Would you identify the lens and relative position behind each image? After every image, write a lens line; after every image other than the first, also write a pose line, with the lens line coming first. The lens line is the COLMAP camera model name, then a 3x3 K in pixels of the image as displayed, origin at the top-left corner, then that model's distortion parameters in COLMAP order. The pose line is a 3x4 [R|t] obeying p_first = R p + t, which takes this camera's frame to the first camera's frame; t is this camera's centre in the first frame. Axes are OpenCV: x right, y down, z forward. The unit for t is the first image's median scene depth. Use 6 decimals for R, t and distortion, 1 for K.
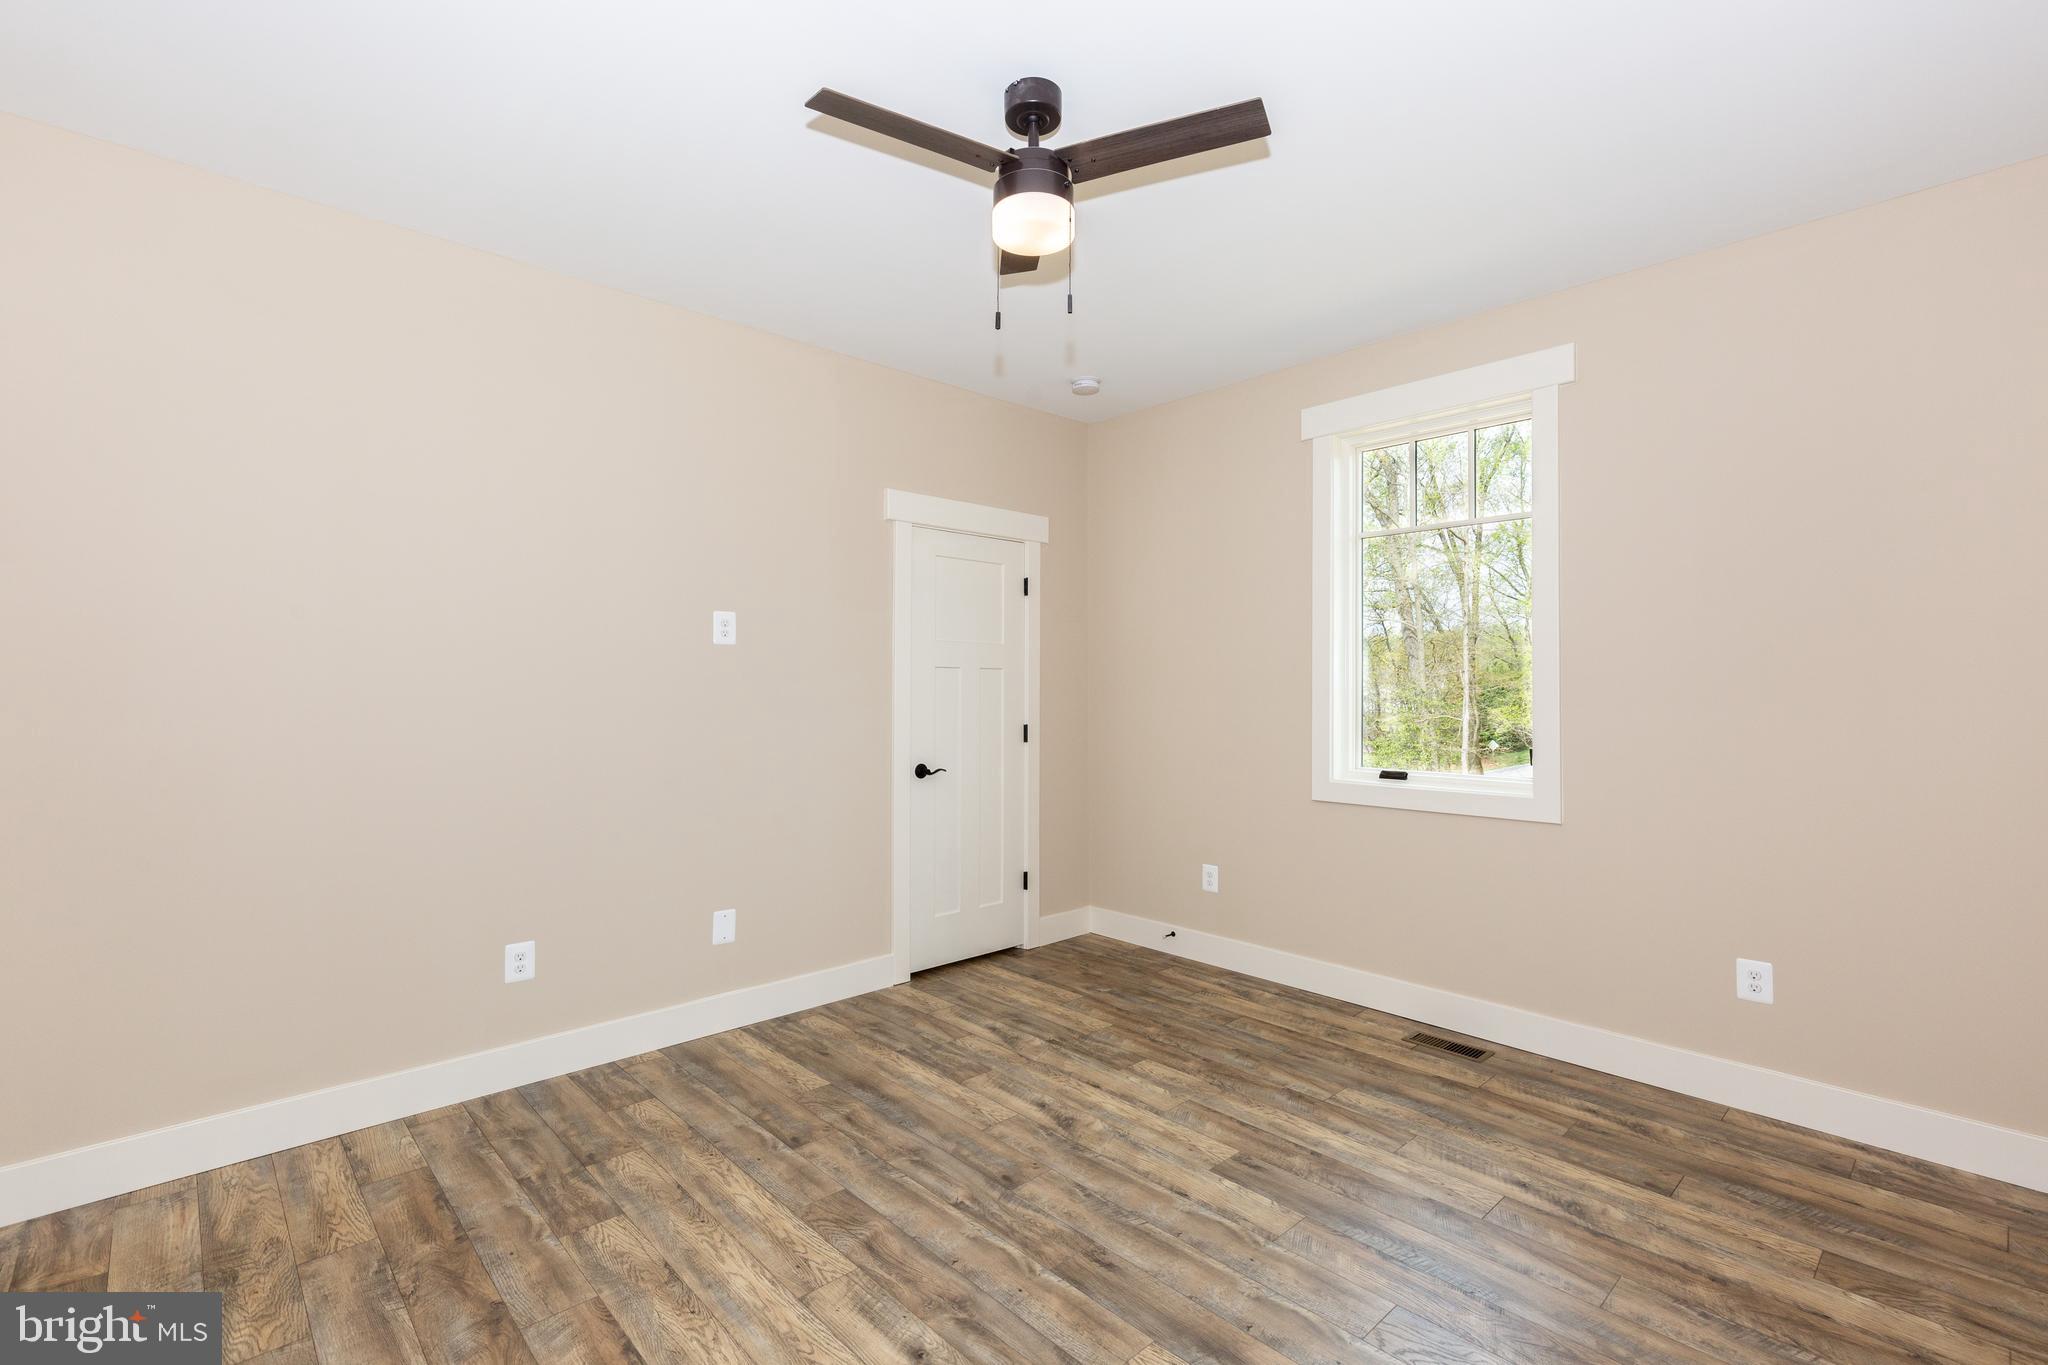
lens RADIAL K [[941.8, 0, 1026.0], [0, 941.8, 676.2], [0, 0, 1]] dist [0.011023, -0.002210]
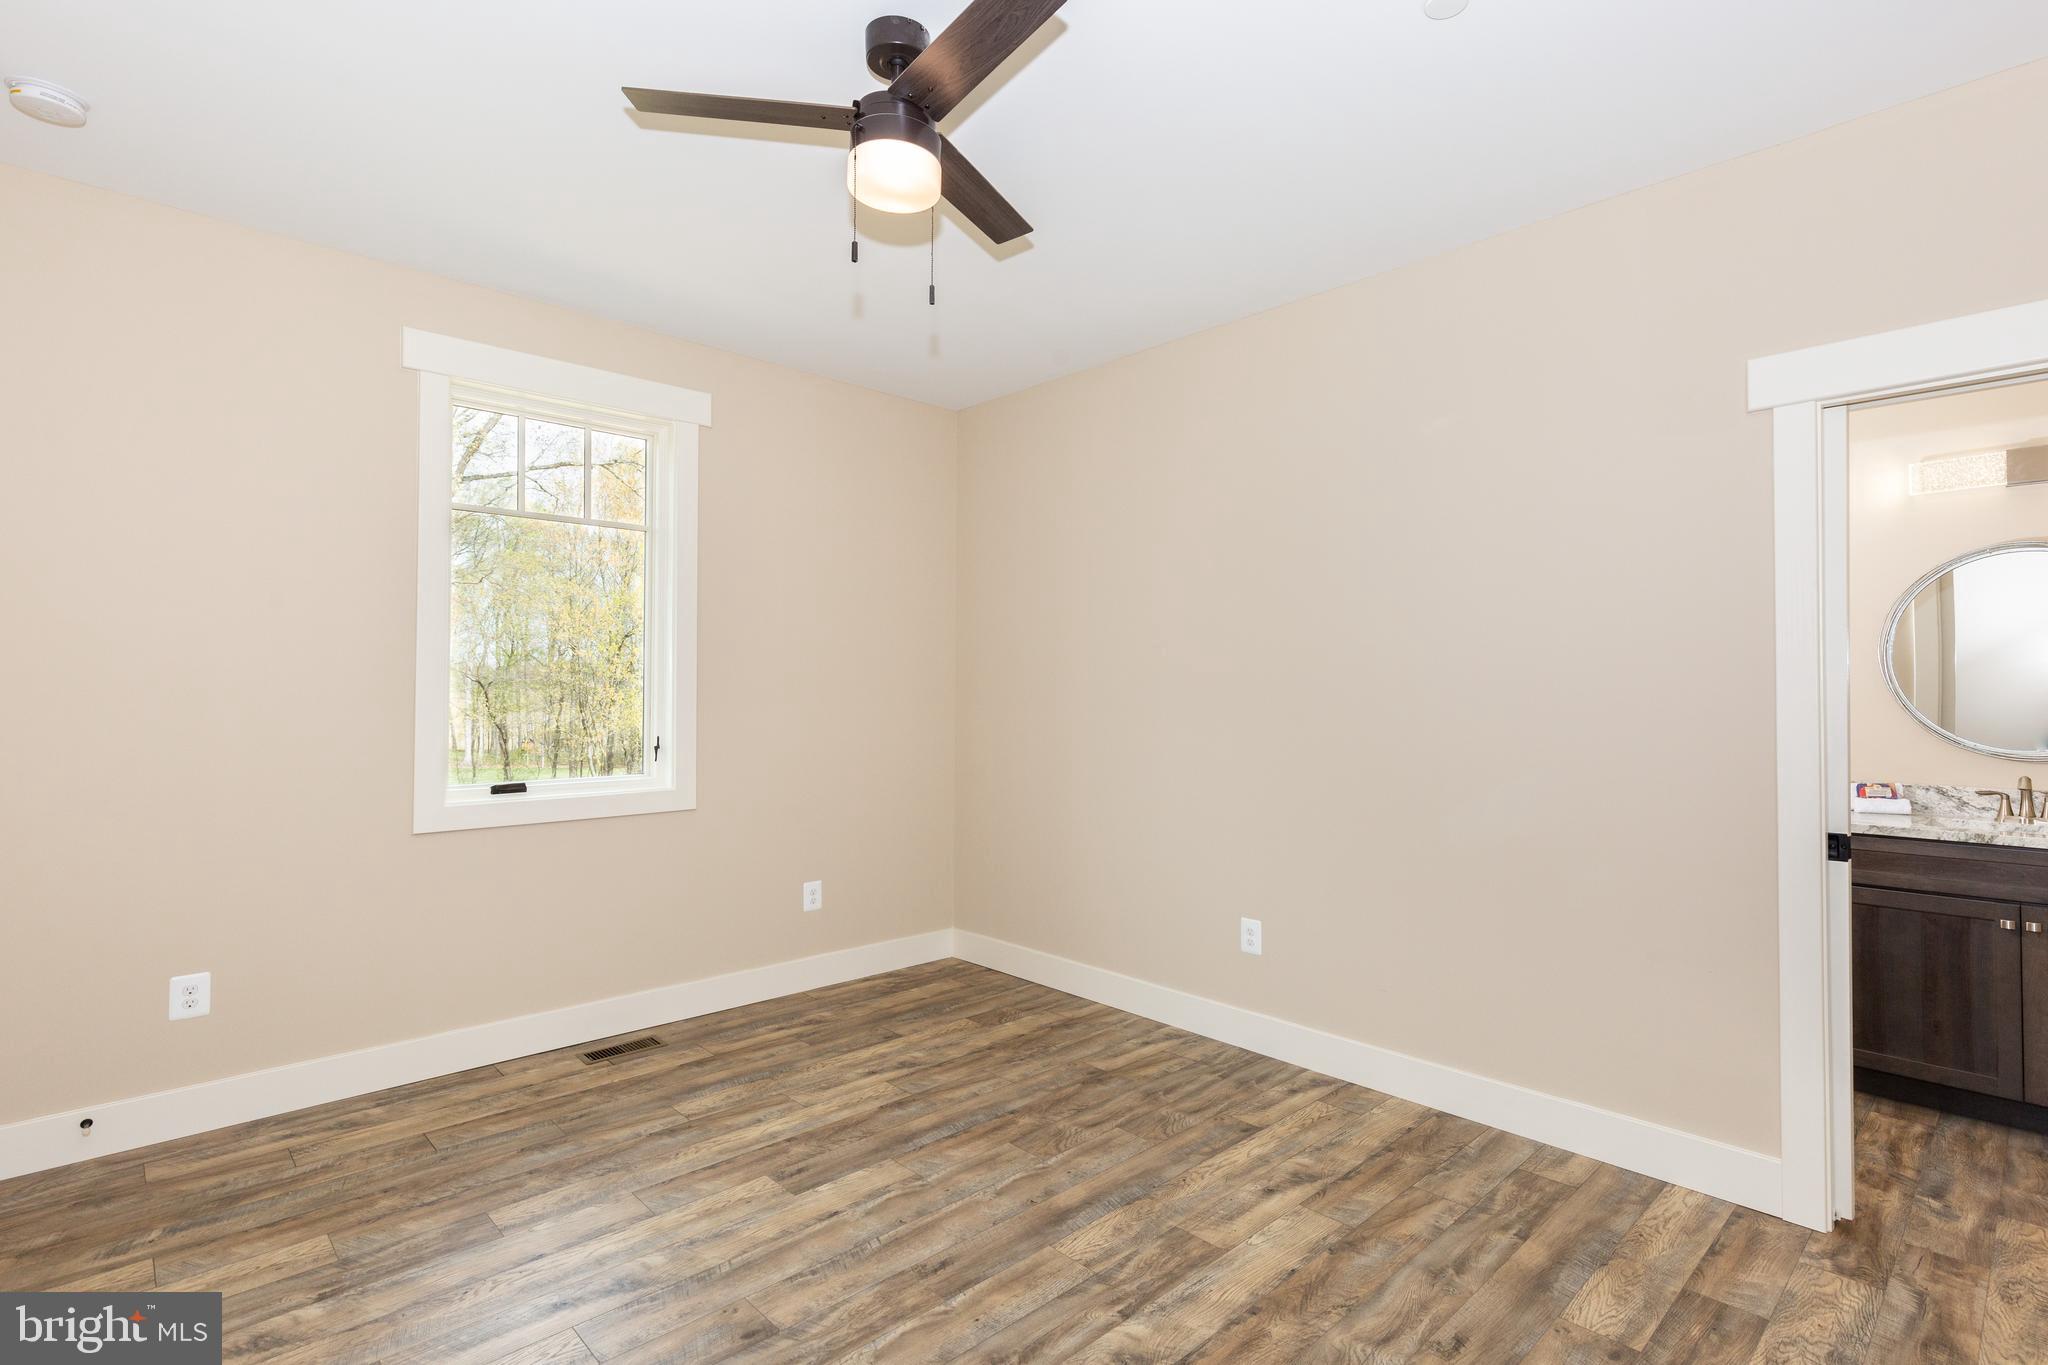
lens RADIAL K [[1008.1, 0, 1041.9], [0, 1008.1, 678.4], [0, 0, 1]] dist [0.003466, 0.000969]
pose [[-0.036376, 0.010471, 0.999283, -0.753849], [-0.013818, 0.999844, -0.010980, 0.006621], [-0.999243, -0.014208, -0.036226, 0.711911]]
